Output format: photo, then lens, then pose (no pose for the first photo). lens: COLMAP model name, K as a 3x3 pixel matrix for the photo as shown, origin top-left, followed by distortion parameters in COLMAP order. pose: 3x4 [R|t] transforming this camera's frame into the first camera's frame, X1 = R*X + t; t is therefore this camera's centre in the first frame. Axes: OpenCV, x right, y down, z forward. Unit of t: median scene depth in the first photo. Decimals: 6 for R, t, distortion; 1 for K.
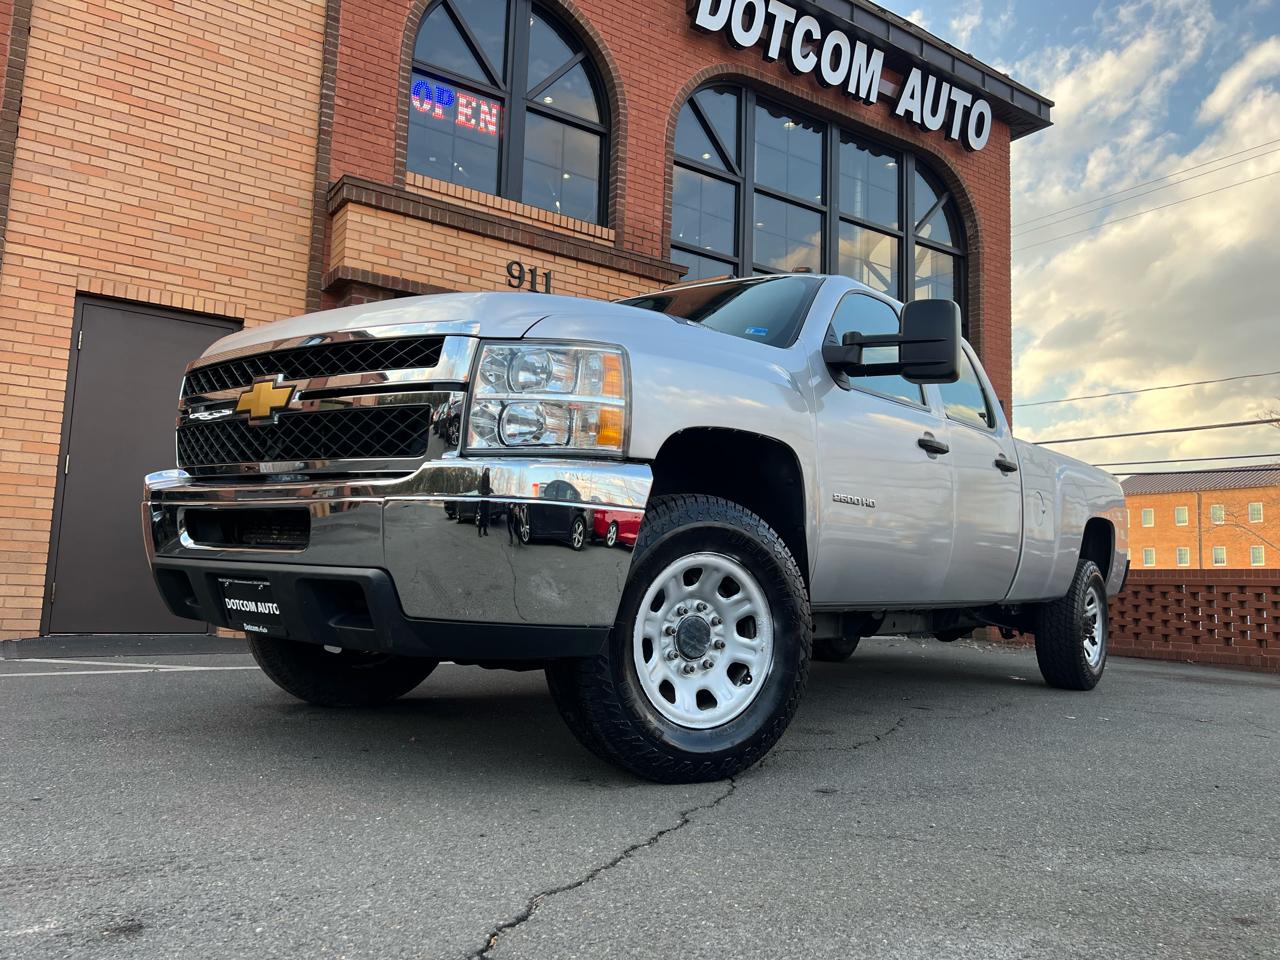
lens RADIAL K [[960.7, 0, 638.0], [0, 960.7, 481.1], [0, 0, 1]] dist [0.053712, -0.059206]
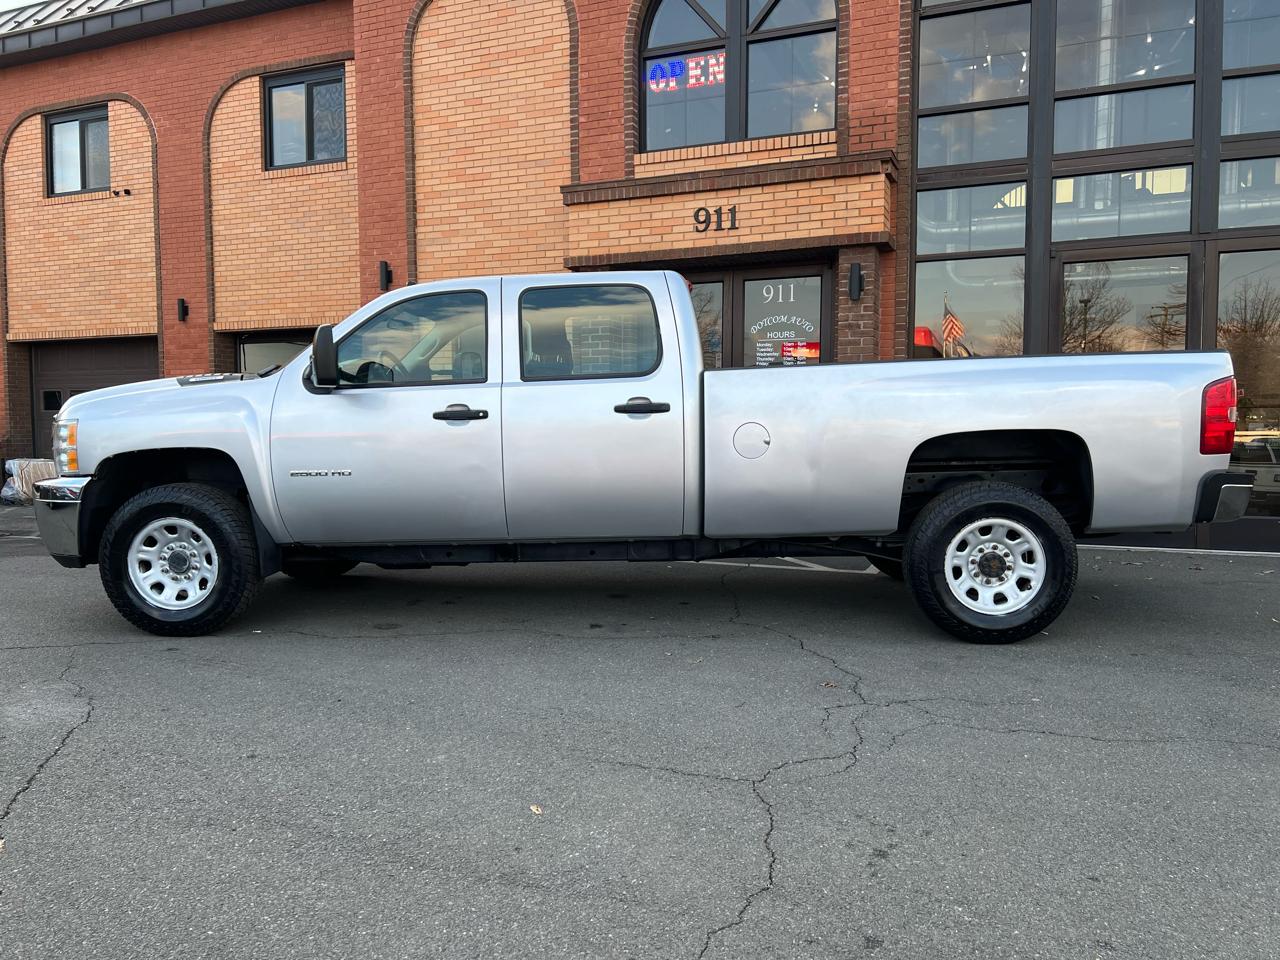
lens RADIAL K [[960.7, 0, 639.8], [0, 960.7, 485.3], [0, 0, 1]] dist [0.053712, -0.059206]
pose [[0.557459, 0.013150, -0.830100, 0.769173], [0.114813, 0.989046, 0.092771, -0.018772], [0.822227, -0.147023, 0.549843, 0.266451]]
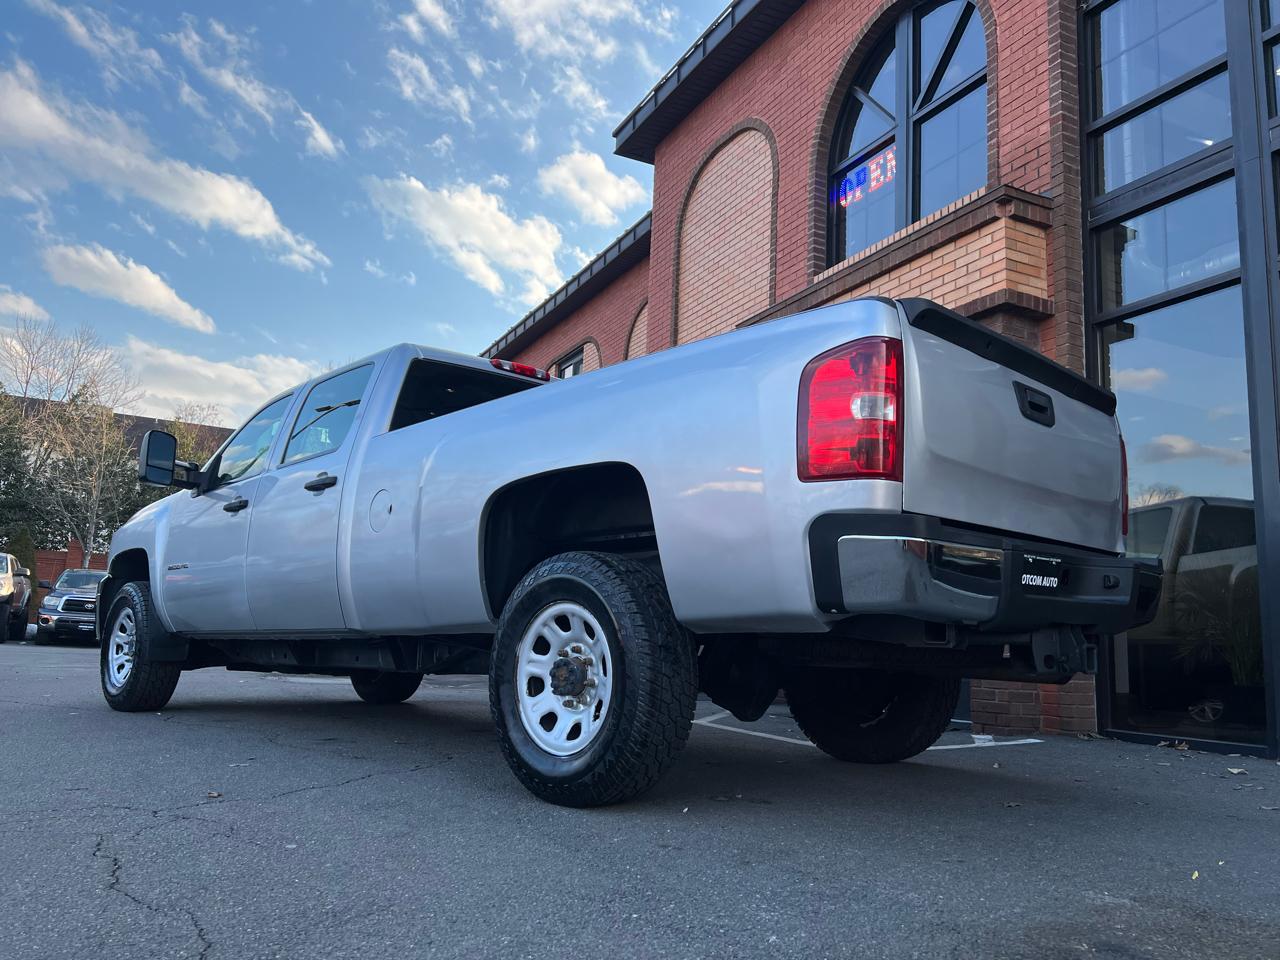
lens RADIAL K [[960.7, 0, 646.9], [0, 960.7, 489.9], [0, 0, 1]] dist [0.053712, -0.059206]
pose [[-0.119299, -0.200319, -0.972440, 0.785234], [0.067353, 0.975546, -0.209221, 0.129788], [0.990571, -0.090457, -0.102889, 0.883930]]
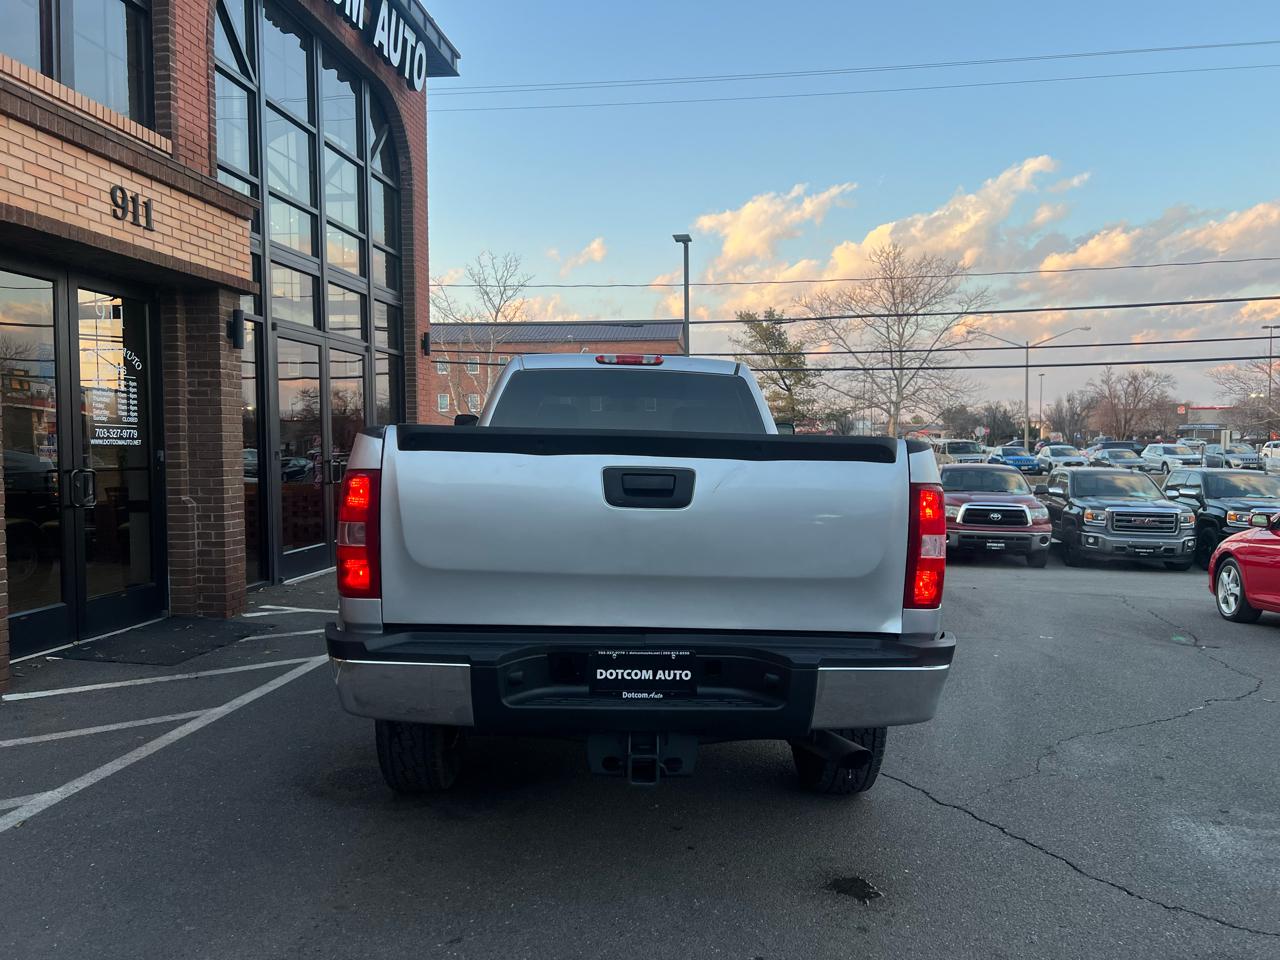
lens RADIAL K [[960.7, 0, 639.6], [0, 960.7, 483.8], [0, 0, 1]] dist [0.053712, -0.059206]
pose [[0.653396, -0.067226, 0.754026, -0.464134], [-0.062328, 0.987890, 0.142087, -0.124076], [-0.754446, -0.139836, 0.641293, 0.121127]]
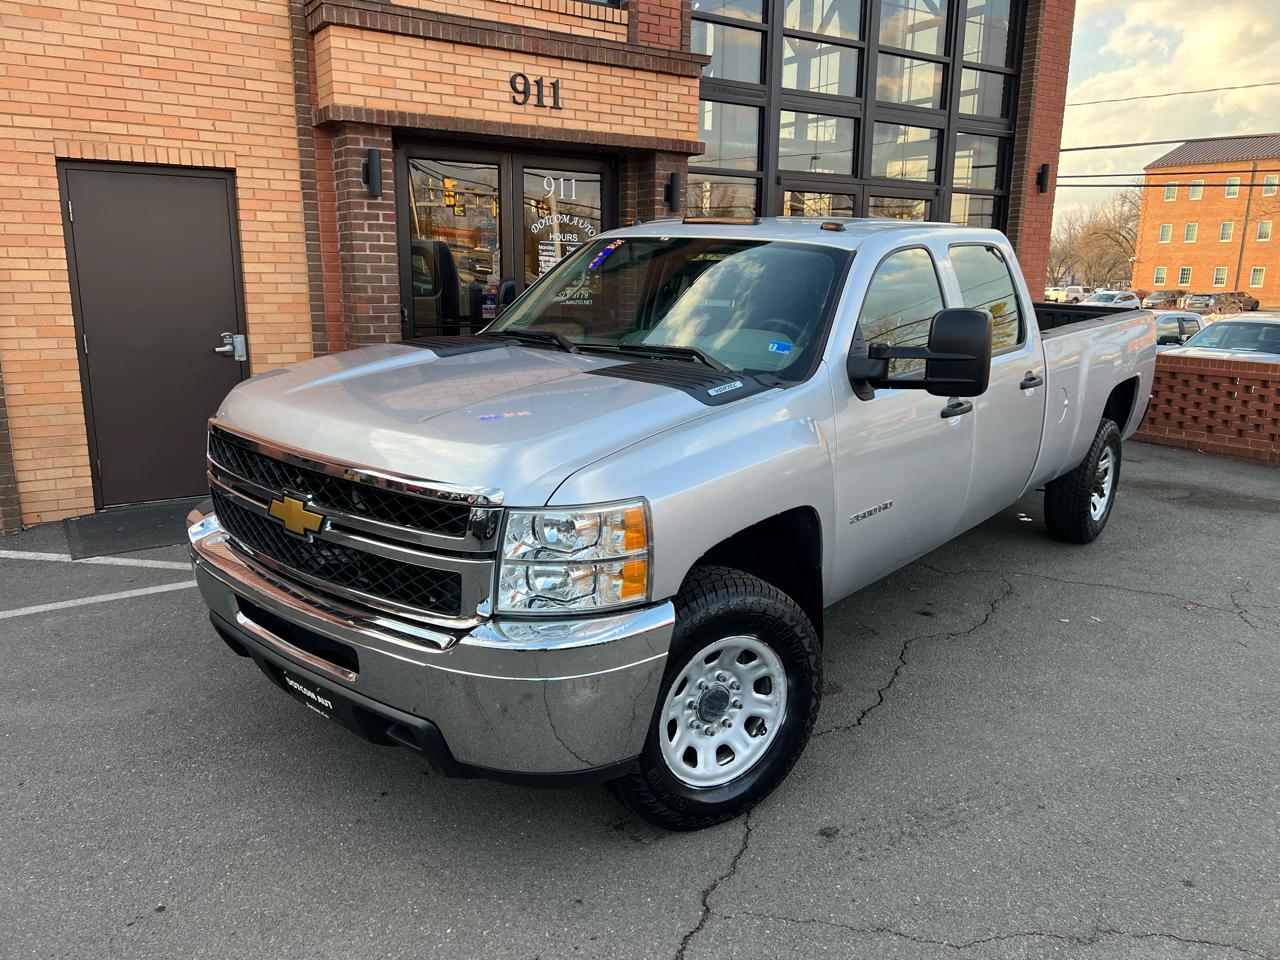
lens RADIAL K [[960.7, 0, 642.5], [0, 960.7, 486.4], [0, 0, 1]] dist [0.053712, -0.059206]
pose [[0.999667, -0.015745, -0.020457, 0.000950], [0.021603, 0.944071, 0.329033, -0.156775], [0.014132, -0.329365, 0.944097, 0.015694]]
